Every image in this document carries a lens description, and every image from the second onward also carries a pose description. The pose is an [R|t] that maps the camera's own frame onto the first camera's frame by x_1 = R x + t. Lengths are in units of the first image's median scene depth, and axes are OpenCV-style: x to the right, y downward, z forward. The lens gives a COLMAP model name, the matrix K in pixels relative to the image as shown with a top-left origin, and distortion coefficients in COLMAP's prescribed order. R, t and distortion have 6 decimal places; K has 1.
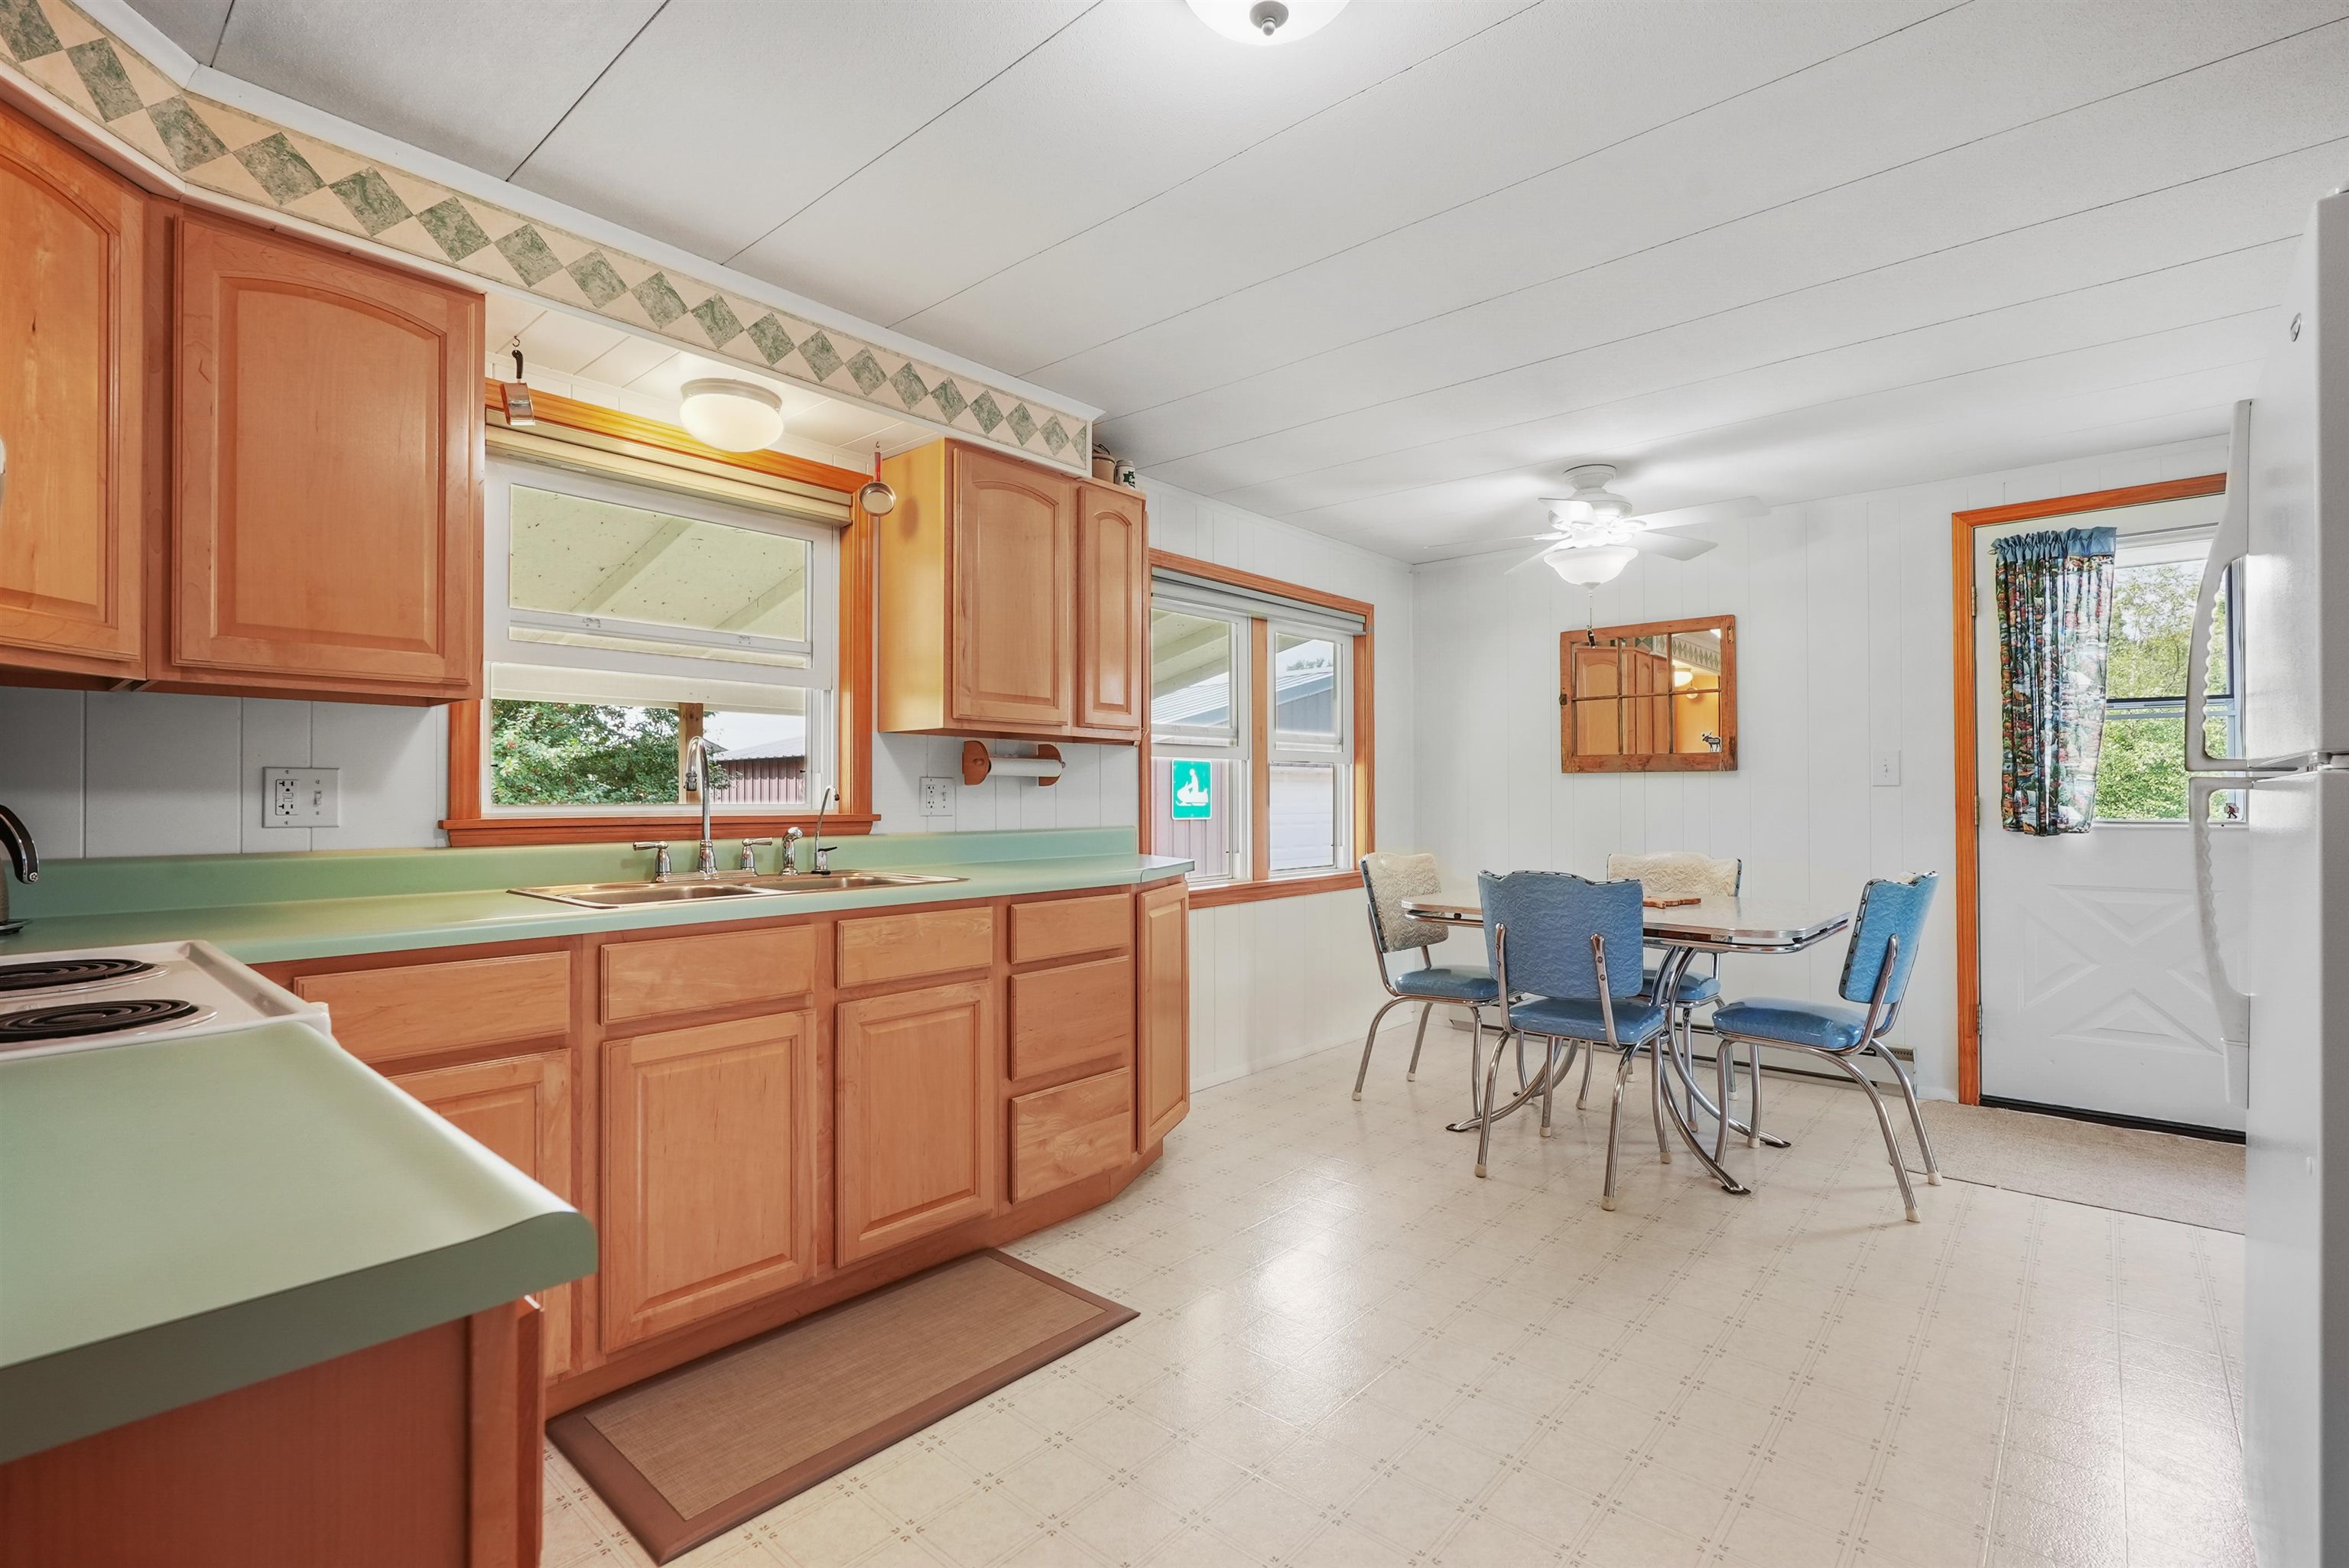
lens RADIAL K [[1064.0, 0, 1170.6], [0, 1064.0, 788.9], [0, 0, 1]] dist [-0.001246, 0.001151]
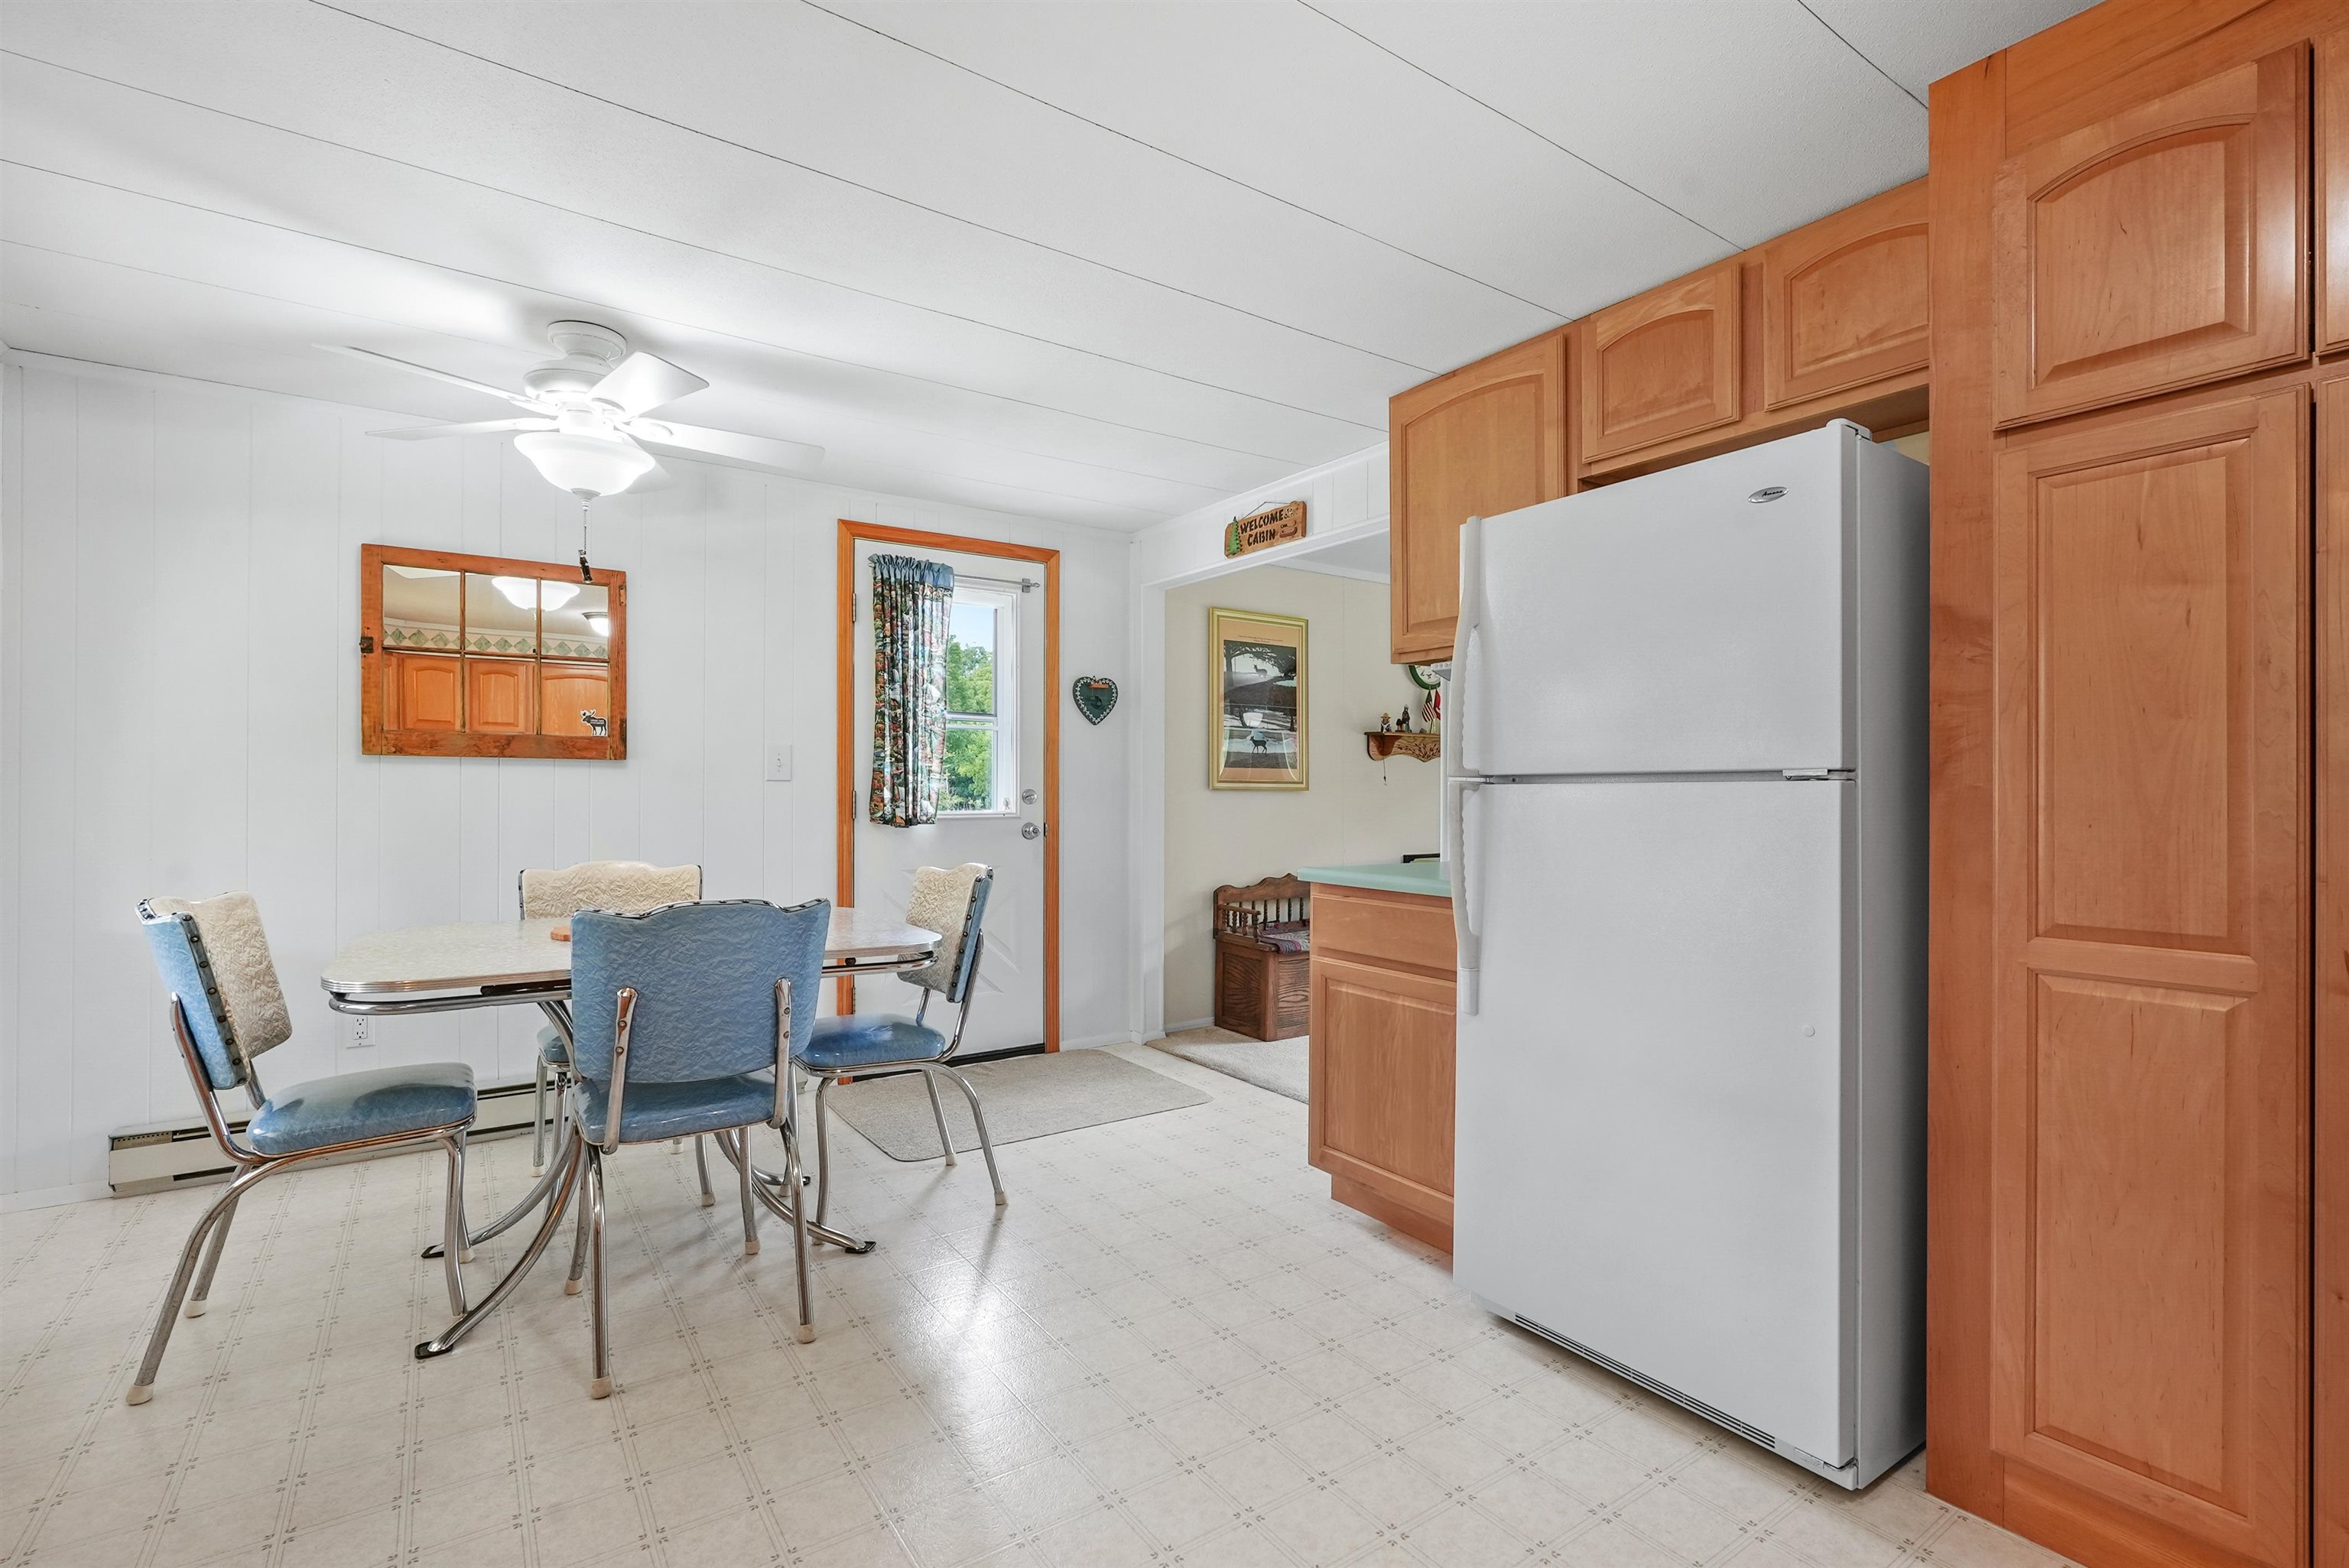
lens RADIAL K [[1064.0, 0, 1170.6], [0, 1064.0, 788.9], [0, 0, 1]] dist [-0.001246, 0.001151]
pose [[0.244601, 0.004987, 0.969611, -0.274076], [-0.011230, 0.999934, -0.002310, 0.004470], [-0.969559, -0.010324, 0.244641, 0.609609]]
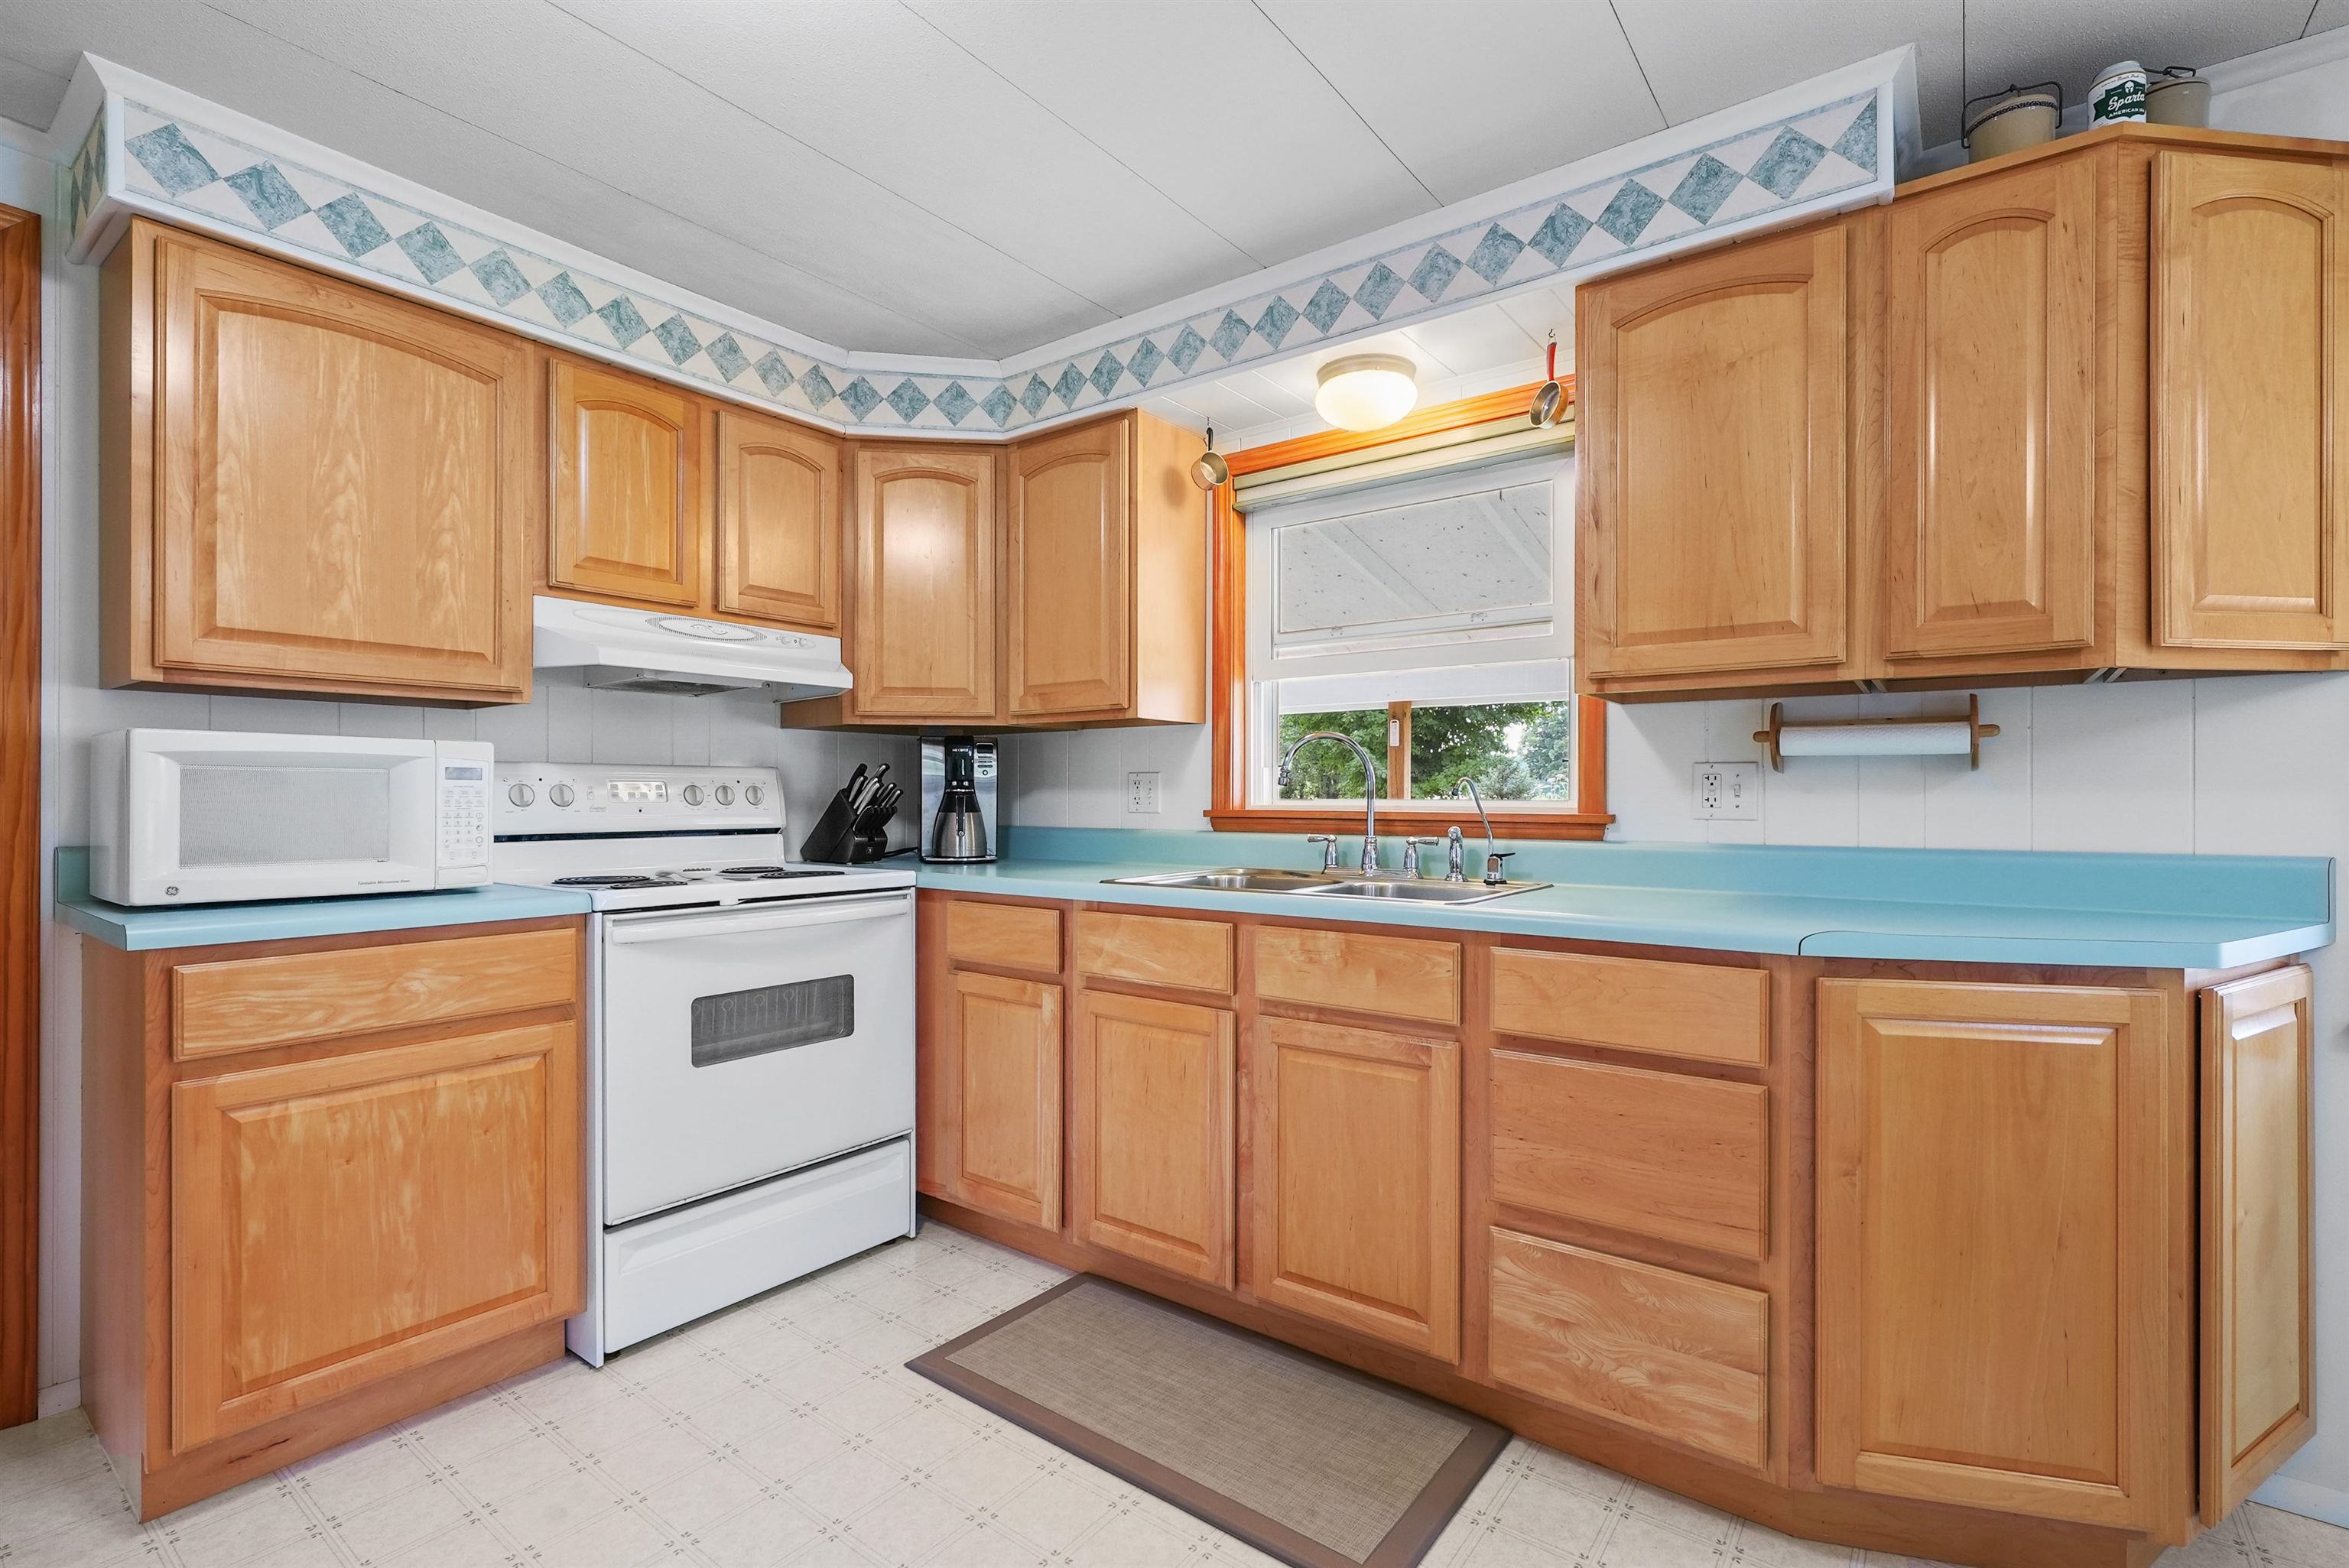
lens RADIAL K [[1069.8, 0, 1174.5], [0, 1069.8, 796.0], [0, 0, 1]] dist [-0.003304, 0.000314]
pose [[0.076396, 0.003525, -0.997071, 0.495042], [0.007377, 0.999964, 0.004100, 0.005810], [0.997050, -0.007668, 0.076367, 0.695833]]
